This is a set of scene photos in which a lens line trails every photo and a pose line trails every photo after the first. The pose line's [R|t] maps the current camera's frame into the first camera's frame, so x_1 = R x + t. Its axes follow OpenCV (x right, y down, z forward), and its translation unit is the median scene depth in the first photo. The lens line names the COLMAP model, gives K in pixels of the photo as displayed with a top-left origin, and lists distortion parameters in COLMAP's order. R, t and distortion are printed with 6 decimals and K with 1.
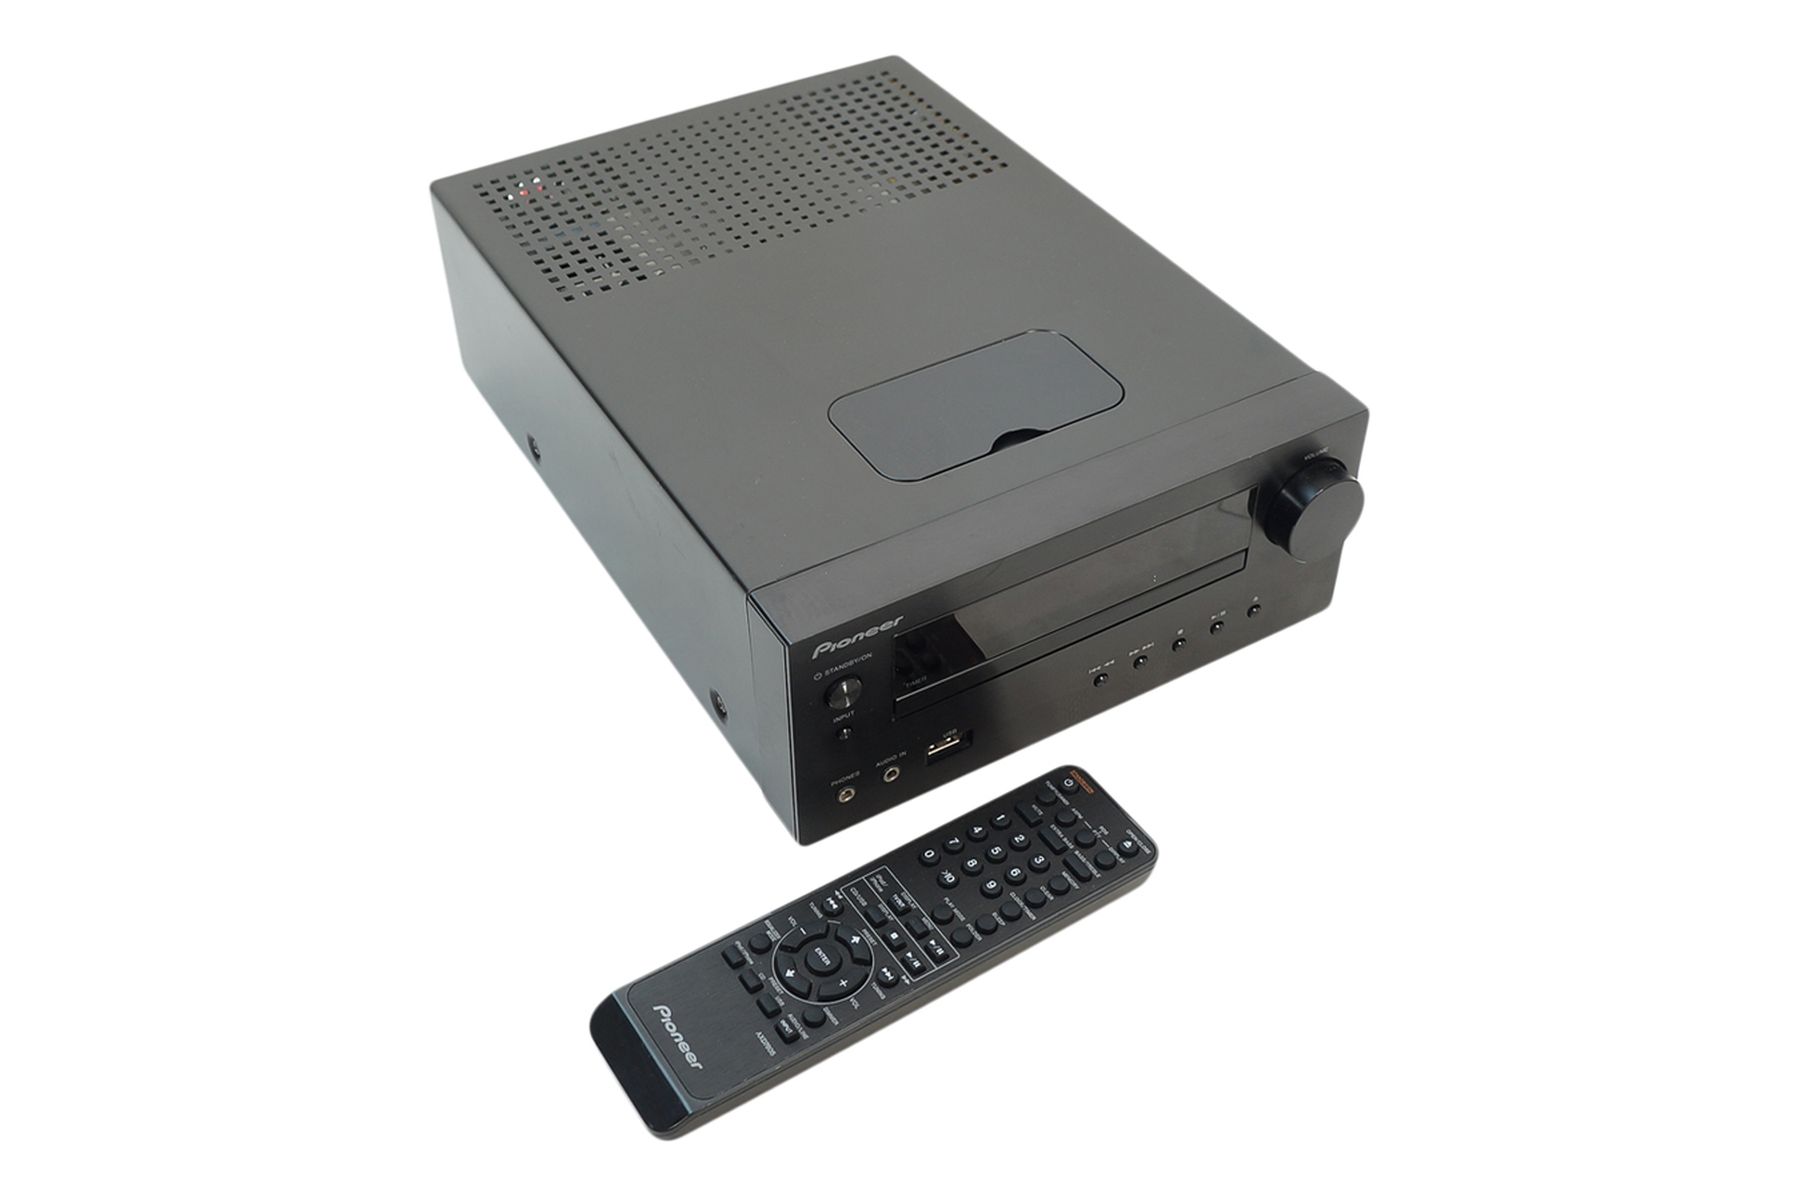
lens RADIAL K [[1840.7, 0, 900.0], [0, 1840.7, 597.0], [0, 0, 1]] dist [-0.171523, -0.001356]
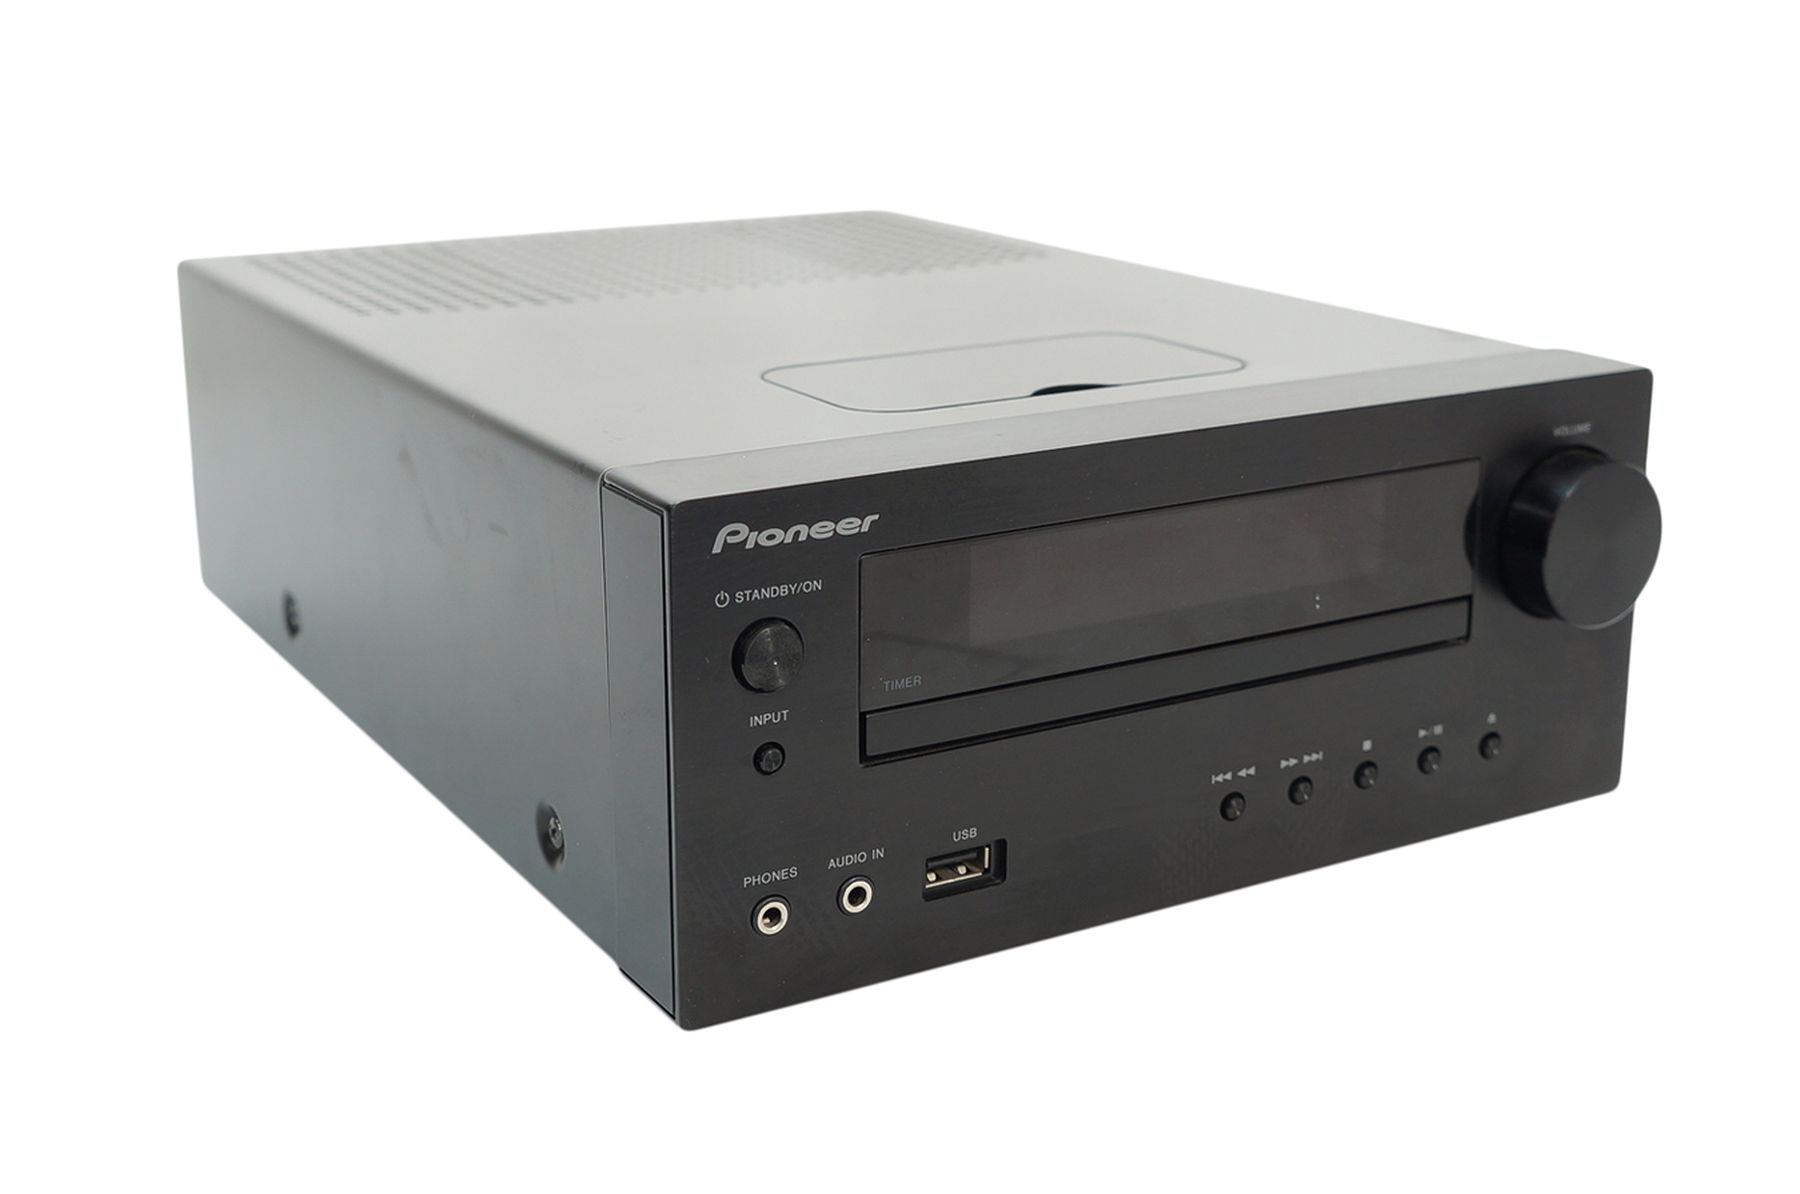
lens RADIAL K [[2362.5, 0, 895.7], [0, 2362.5, 544.9], [0, 0, 1]] dist [-0.024126, -0.018574]
pose [[0.999988, 0.003915, -0.003015, 0.008226], [-0.004869, 0.884494, -0.466526, 0.321373], [0.000840, 0.466535, 0.884503, 0.333450]]
